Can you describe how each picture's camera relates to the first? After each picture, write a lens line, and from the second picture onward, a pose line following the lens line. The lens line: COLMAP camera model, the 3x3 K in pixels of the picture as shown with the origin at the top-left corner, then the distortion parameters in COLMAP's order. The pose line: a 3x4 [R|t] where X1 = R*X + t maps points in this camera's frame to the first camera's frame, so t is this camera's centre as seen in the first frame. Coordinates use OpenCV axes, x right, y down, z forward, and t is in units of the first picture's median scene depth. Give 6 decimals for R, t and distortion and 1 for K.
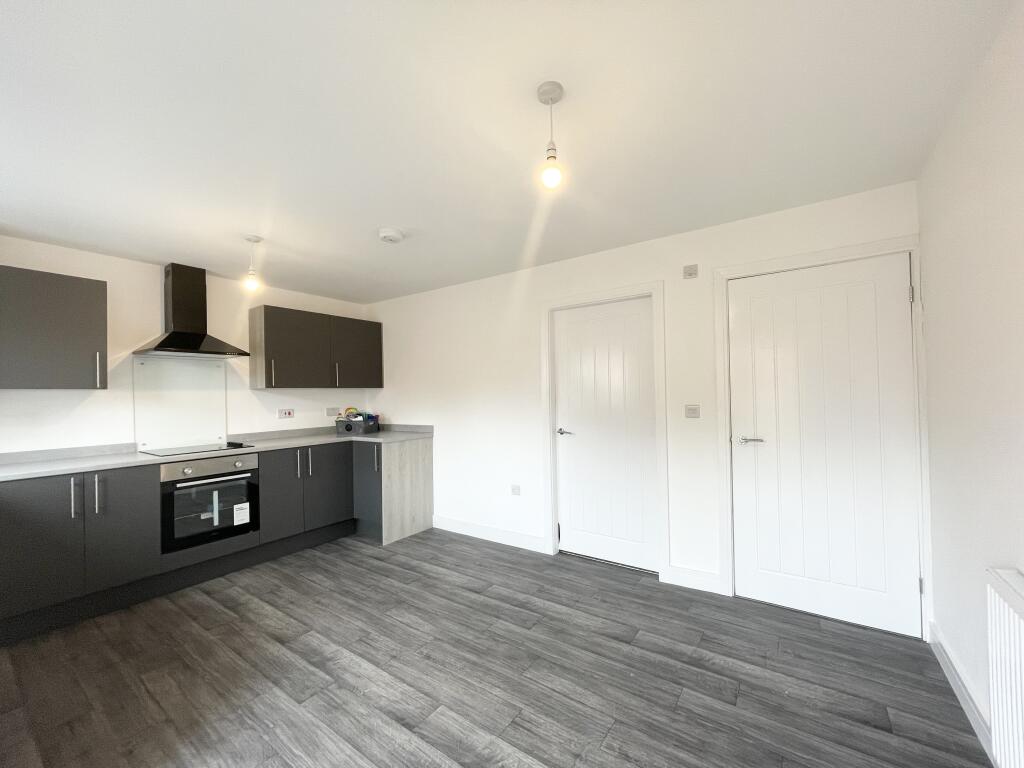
lens RADIAL K [[417.3, 0, 510.0], [0, 417.3, 386.8], [0, 0, 1]] dist [0.000524, 0.000089]
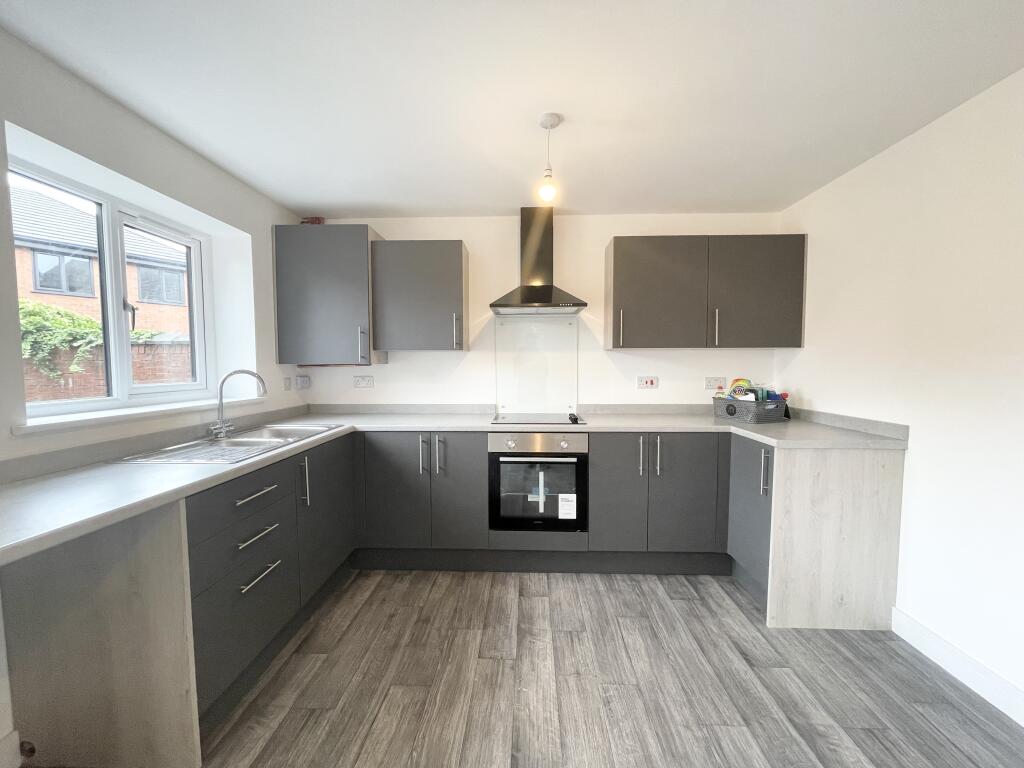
lens RADIAL K [[417.3, 0, 510.0], [0, 417.3, 386.8], [0, 0, 1]] dist [0.000524, 0.000089]
pose [[0.550179, 0.069101, -0.832183, -0.049701], [0.004414, 0.996316, 0.085649, 0.007038], [0.835035, -0.050795, 0.547847, 0.434464]]
